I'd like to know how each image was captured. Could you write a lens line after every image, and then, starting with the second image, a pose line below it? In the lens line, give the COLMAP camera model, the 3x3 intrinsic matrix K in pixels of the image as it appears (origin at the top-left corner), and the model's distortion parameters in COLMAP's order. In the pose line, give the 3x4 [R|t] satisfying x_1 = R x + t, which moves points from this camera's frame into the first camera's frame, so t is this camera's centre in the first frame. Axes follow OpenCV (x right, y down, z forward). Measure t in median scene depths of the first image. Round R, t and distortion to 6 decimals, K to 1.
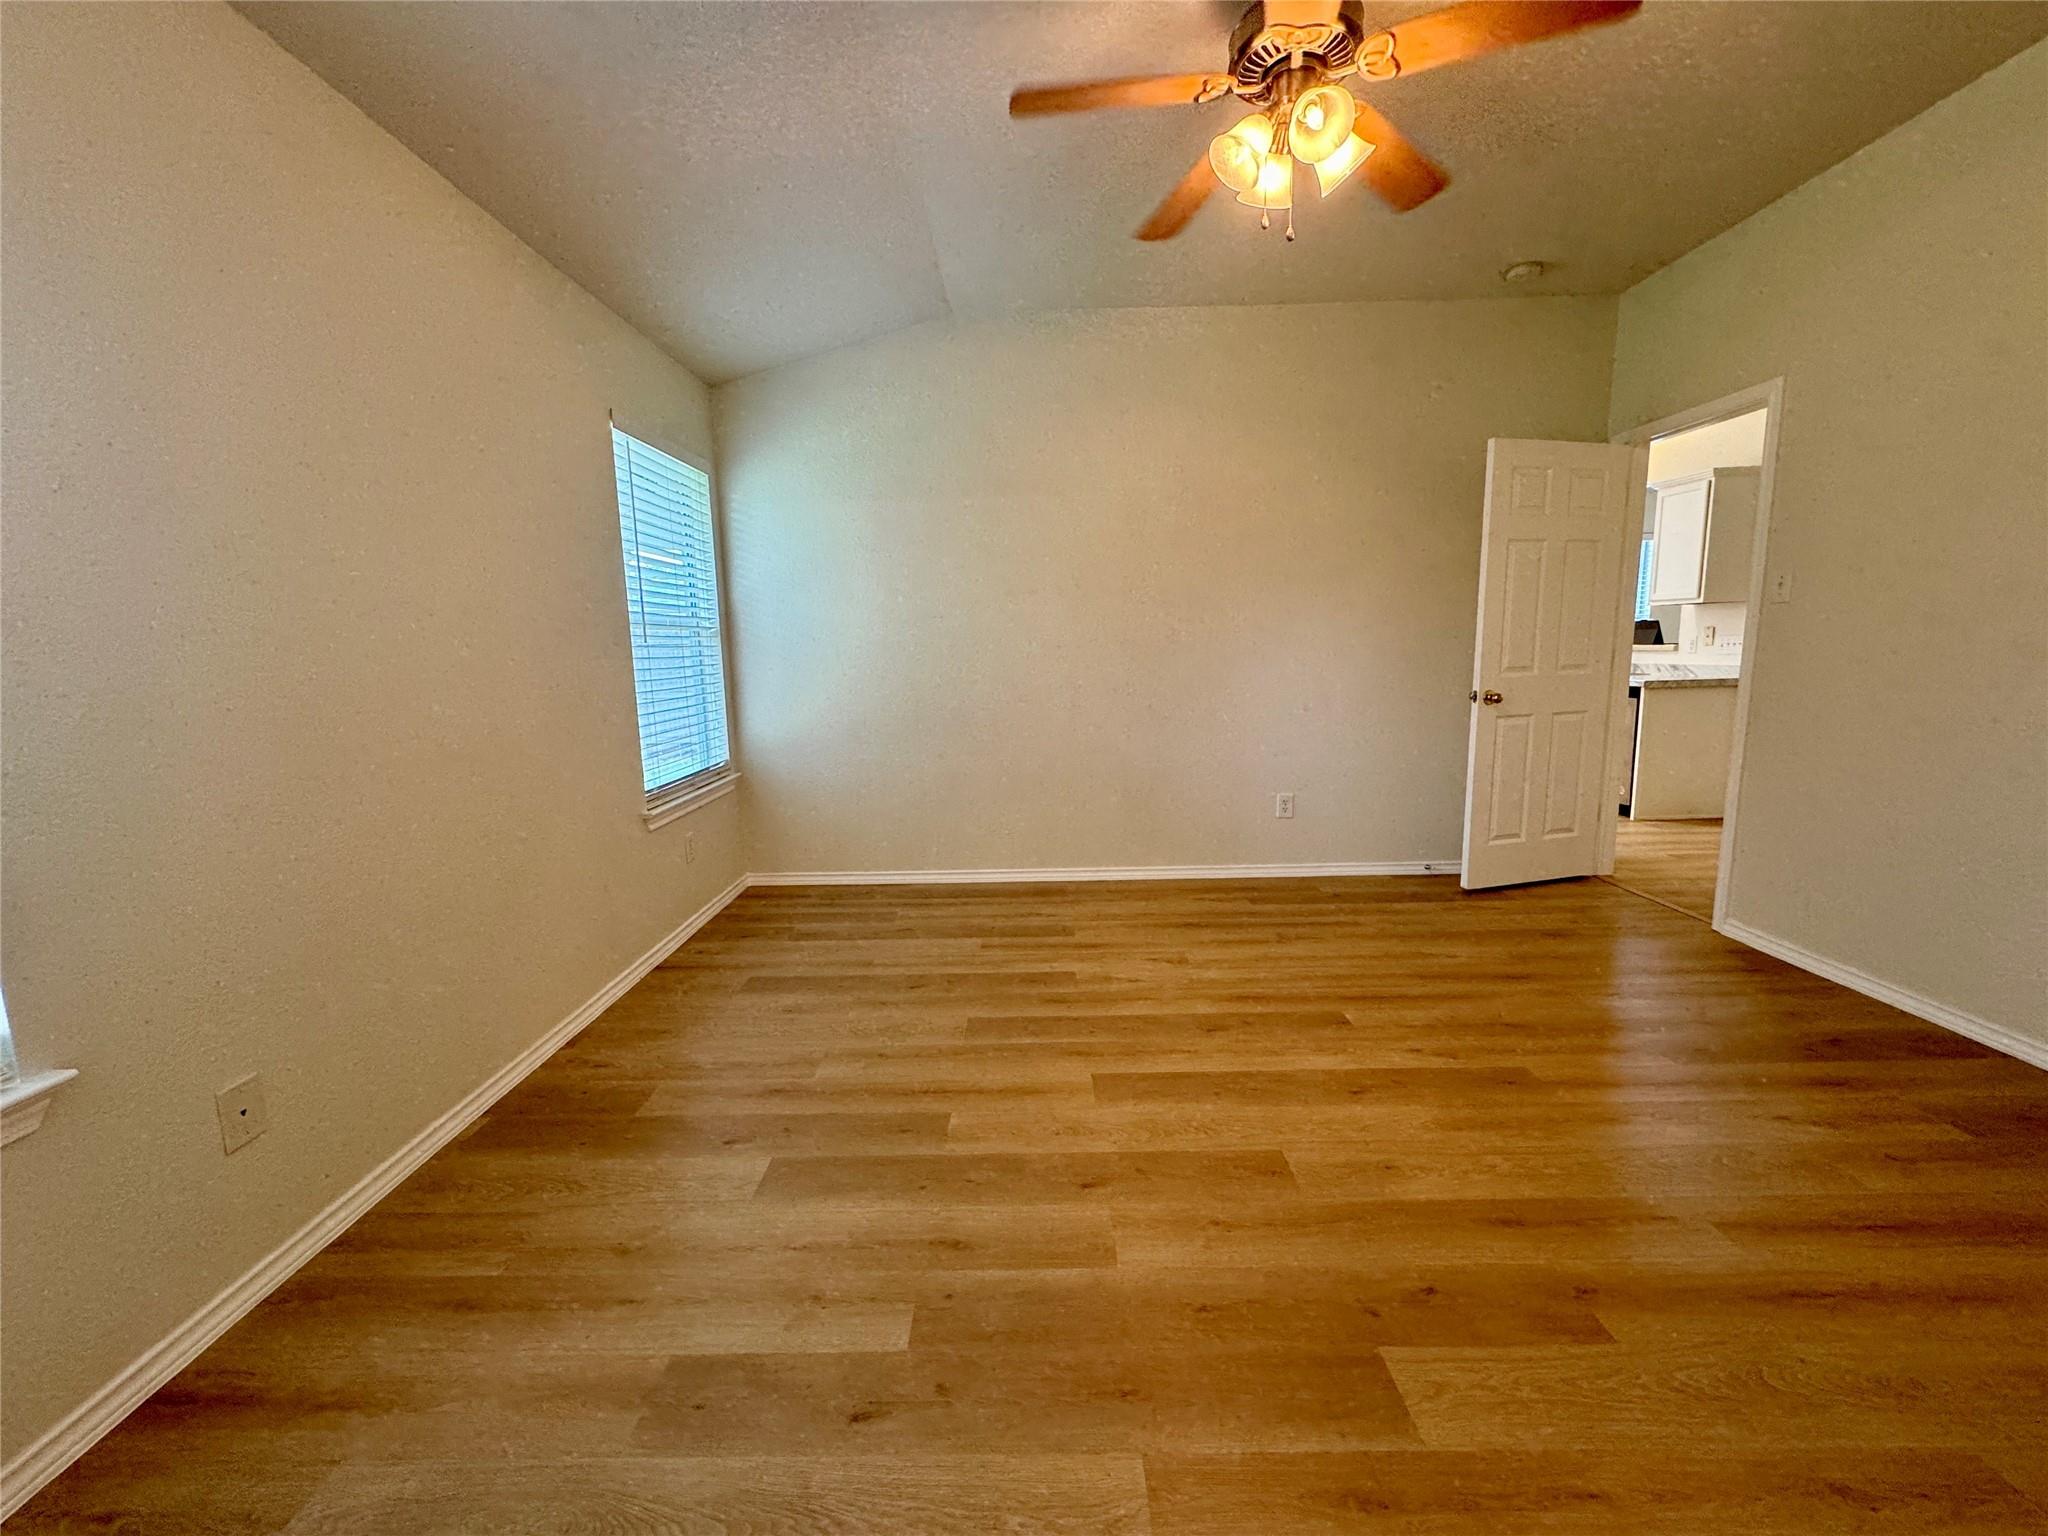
lens RADIAL K [[808.6, 0, 1024.0], [0, 808.6, 768.0], [0, 0, 1]] dist [0.000784, -0.000197]
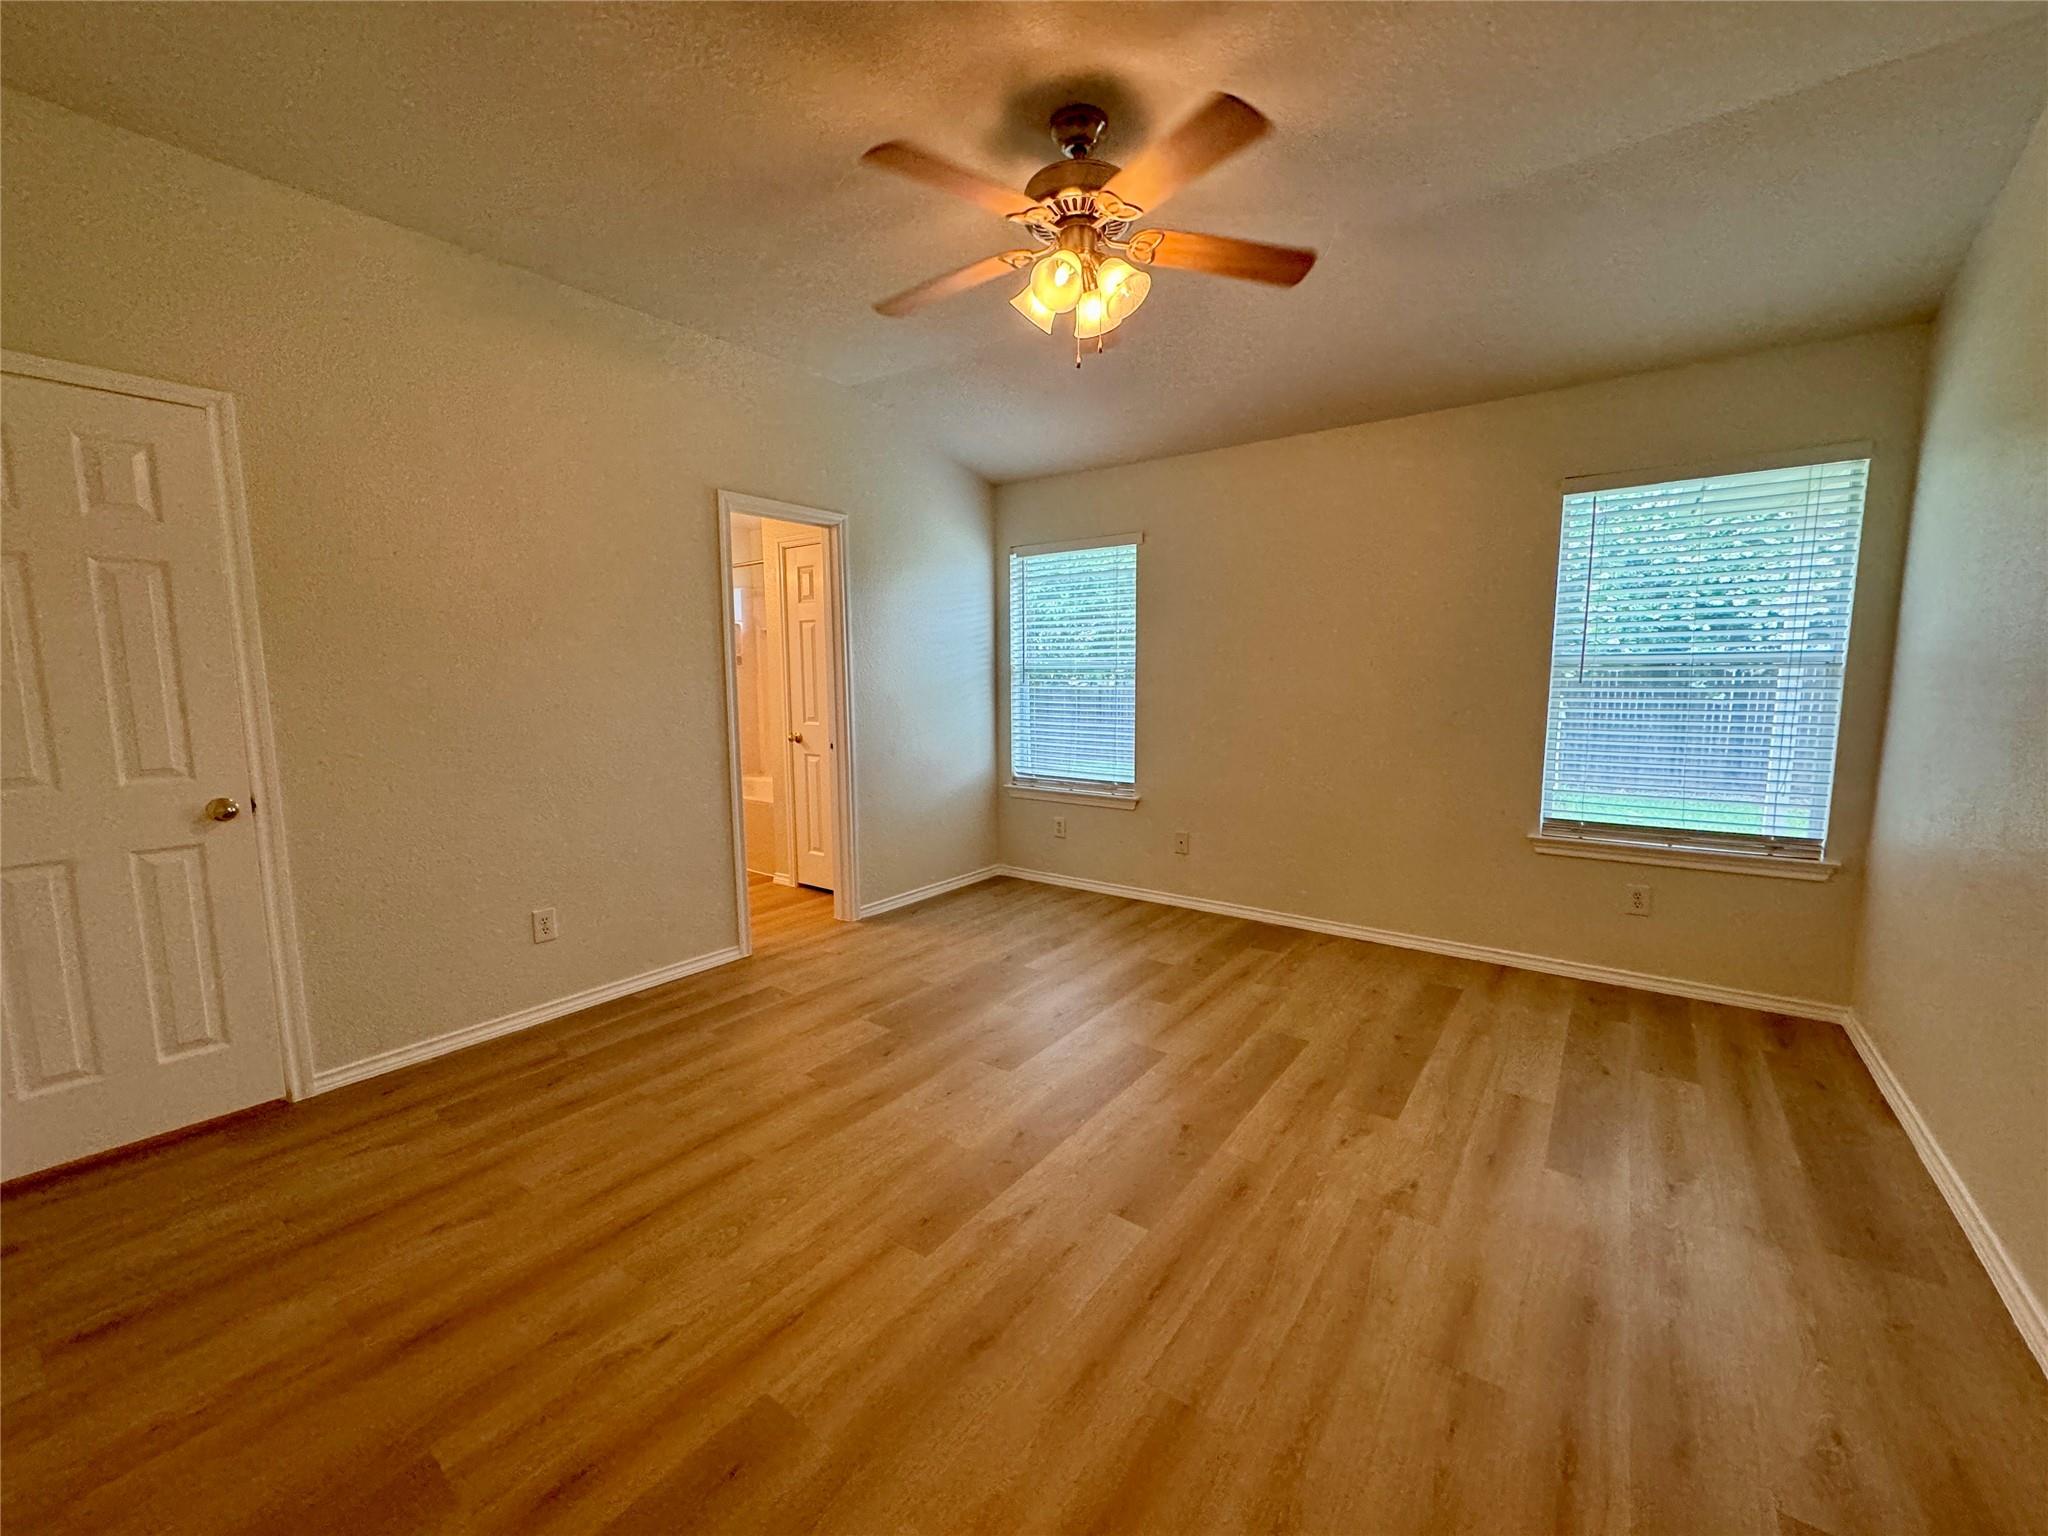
lens RADIAL K [[808.6, 0, 1024.0], [0, 808.6, 768.0], [0, 0, 1]] dist [0.000784, -0.000197]
pose [[-0.590692, 0.113874, -0.798822, 0.937004], [-0.099085, 0.972263, 0.211867, -0.228153], [0.800791, 0.204299, -0.563024, 1.172776]]
